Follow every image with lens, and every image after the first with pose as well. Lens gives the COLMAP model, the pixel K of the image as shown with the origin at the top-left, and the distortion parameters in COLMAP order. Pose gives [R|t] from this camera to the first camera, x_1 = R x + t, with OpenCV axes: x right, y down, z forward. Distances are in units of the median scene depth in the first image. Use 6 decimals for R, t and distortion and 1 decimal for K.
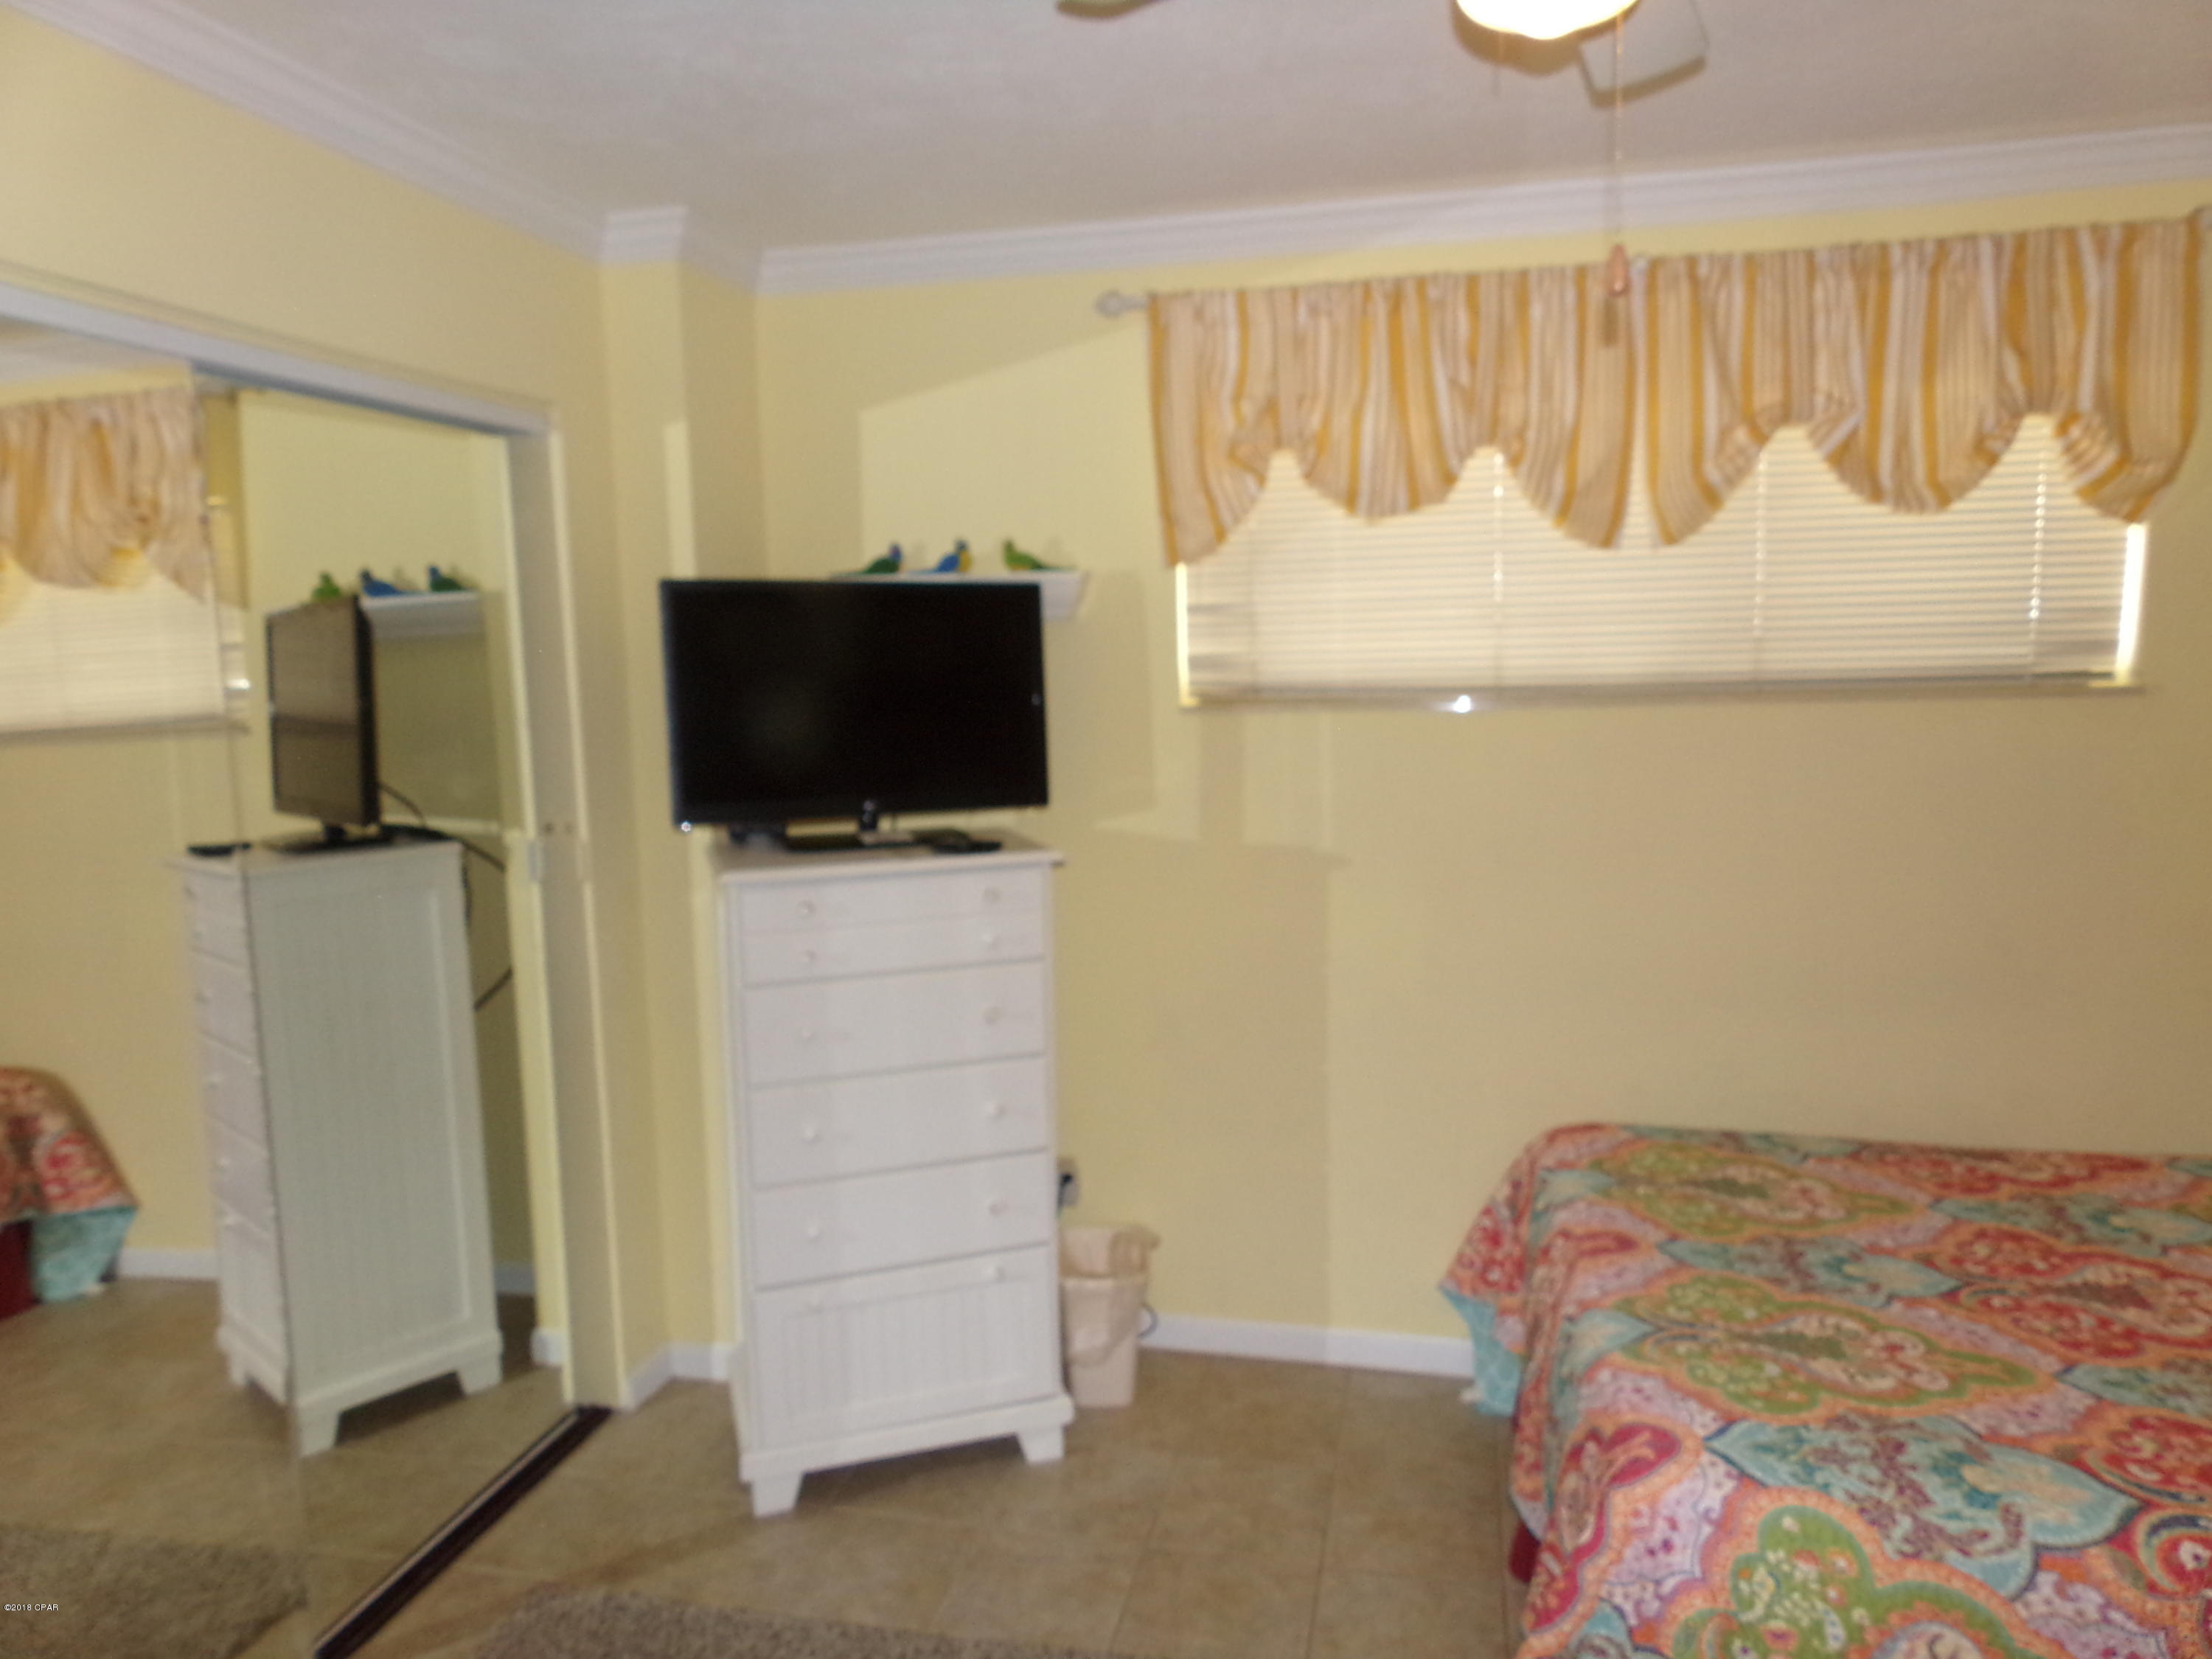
lens RADIAL K [[1484.2, 0, 1229.0], [0, 1484.2, 820.6], [0, 0, 1]] dist [-0.054205, 0.051712]
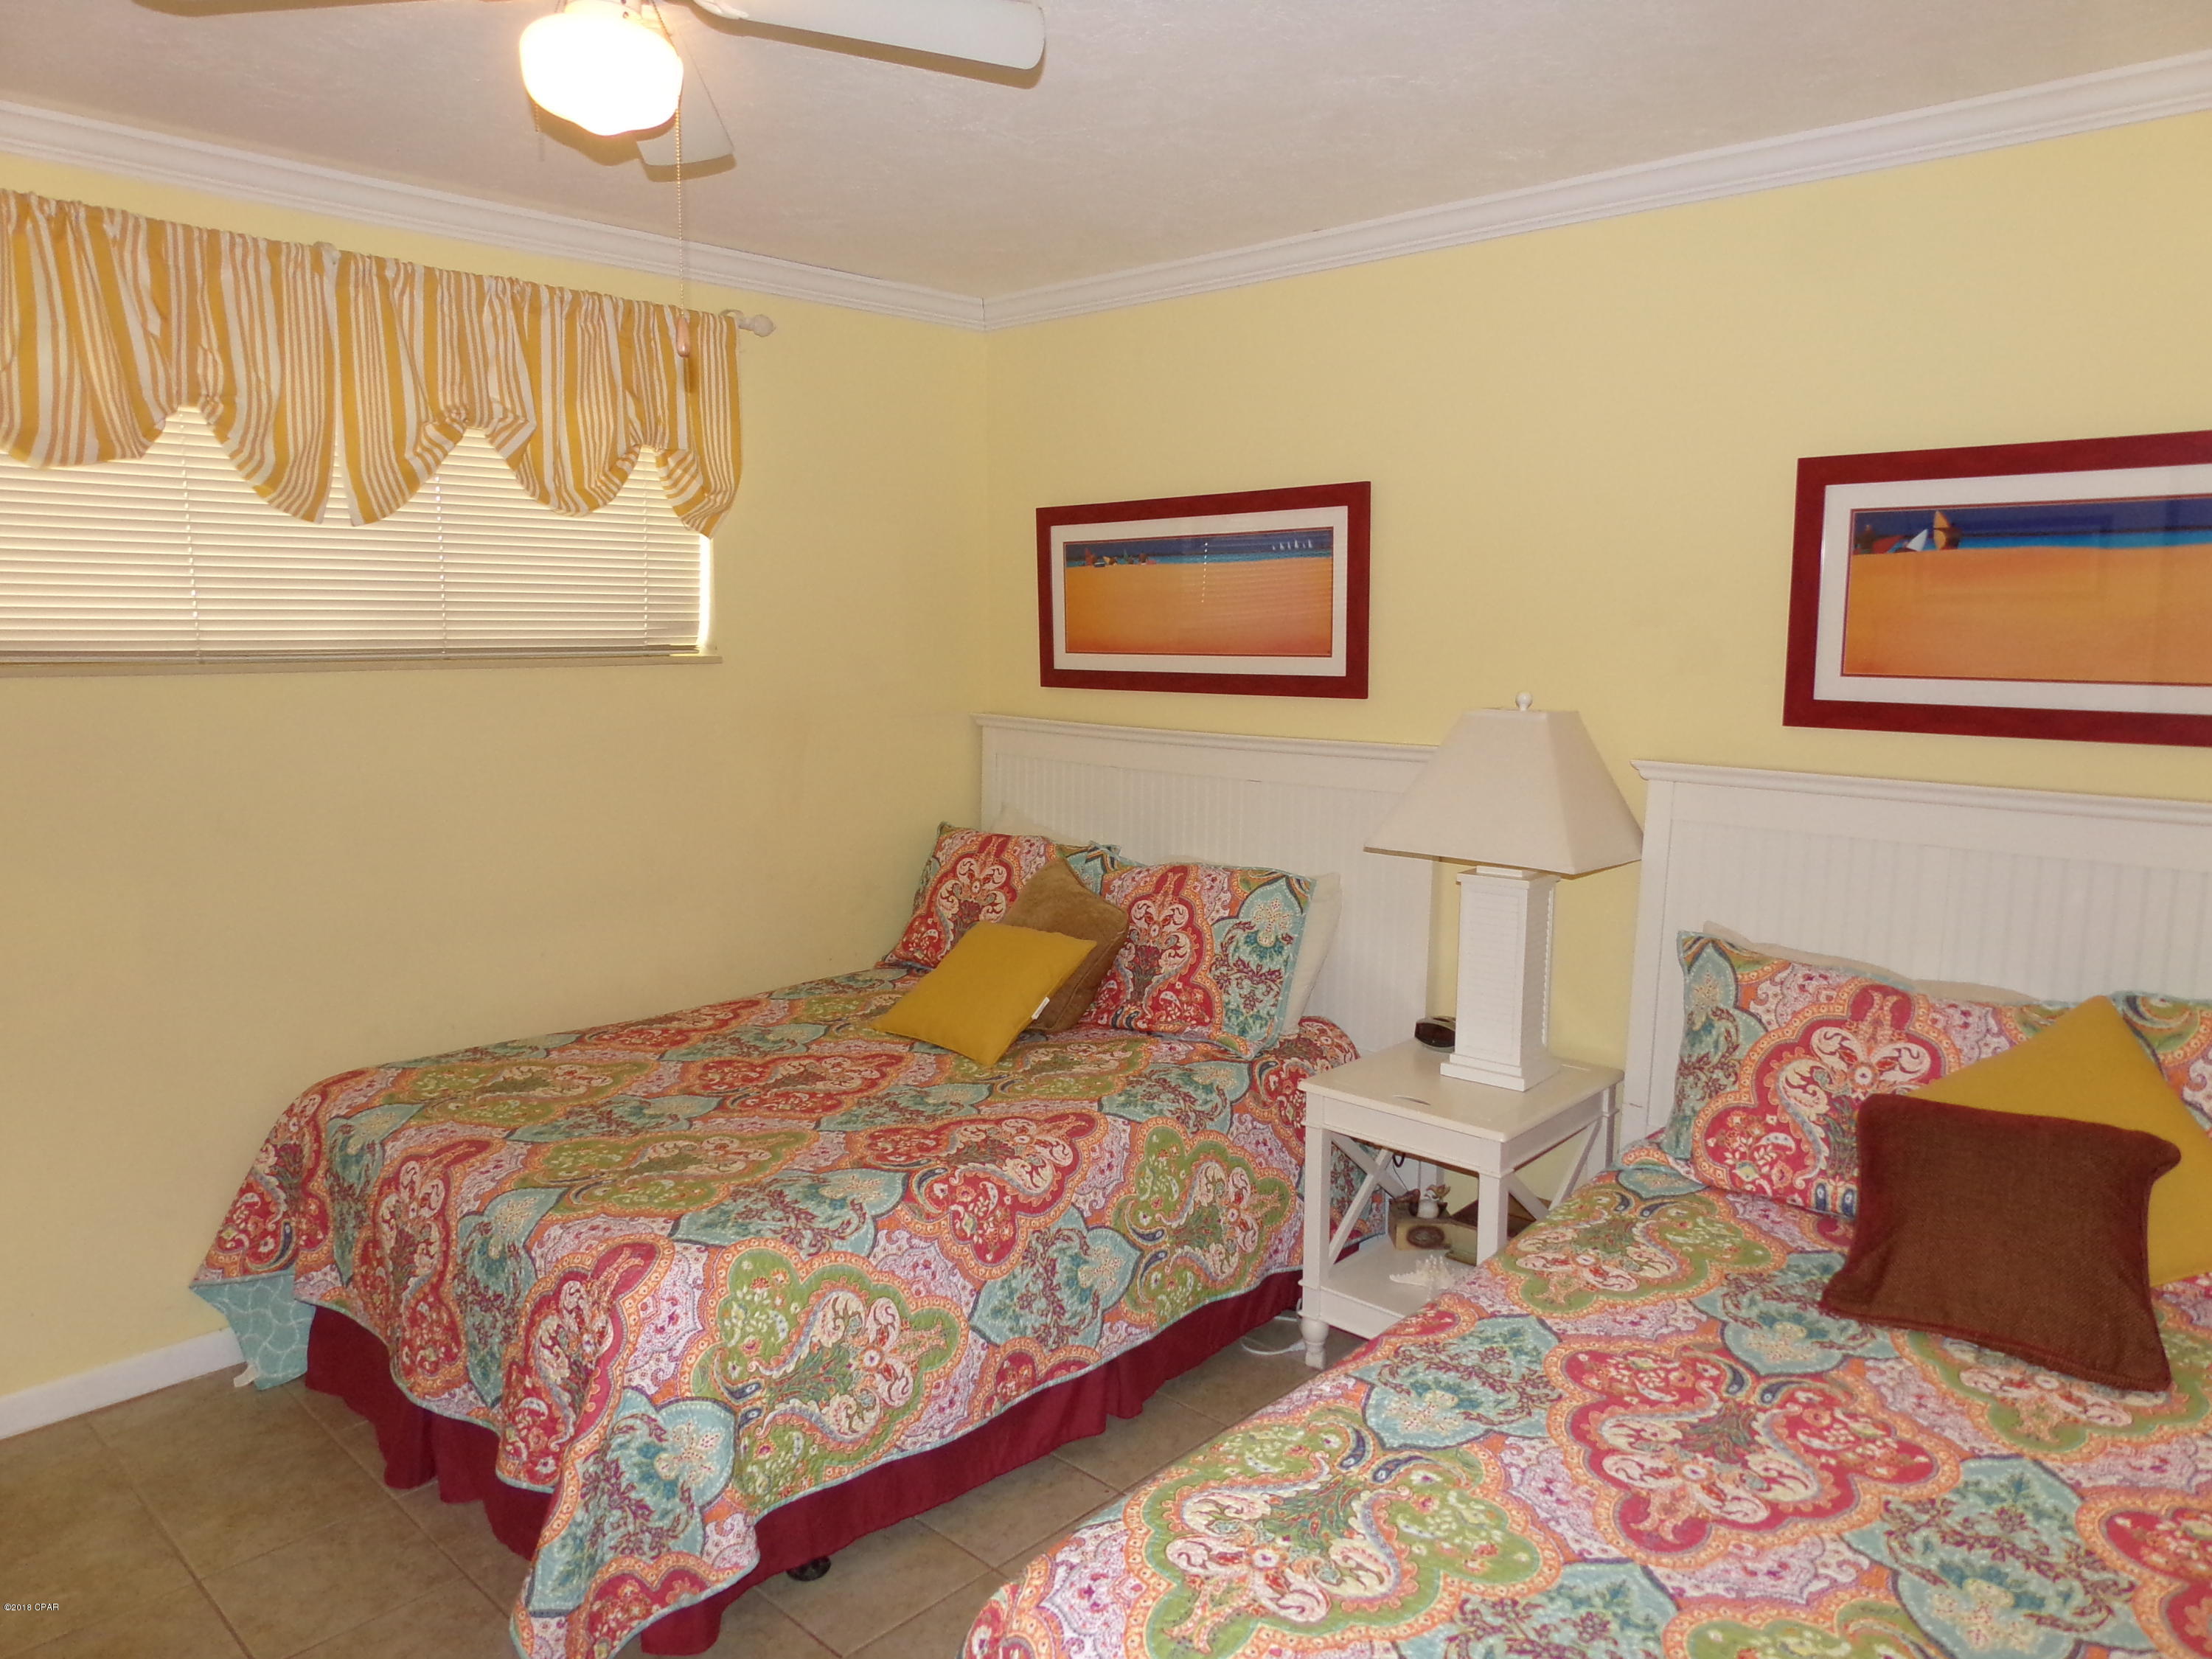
lens RADIAL K [[1482.1, 0, 1100.0], [0, 1482.1, 831.8], [0, 0, 1]] dist [0.058417, -0.076465]
pose [[0.505601, -0.095877, 0.857423, -0.455214], [0.074110, 0.994959, 0.067555, 0.003523], [-0.859578, 0.029388, 0.510158, -0.009331]]
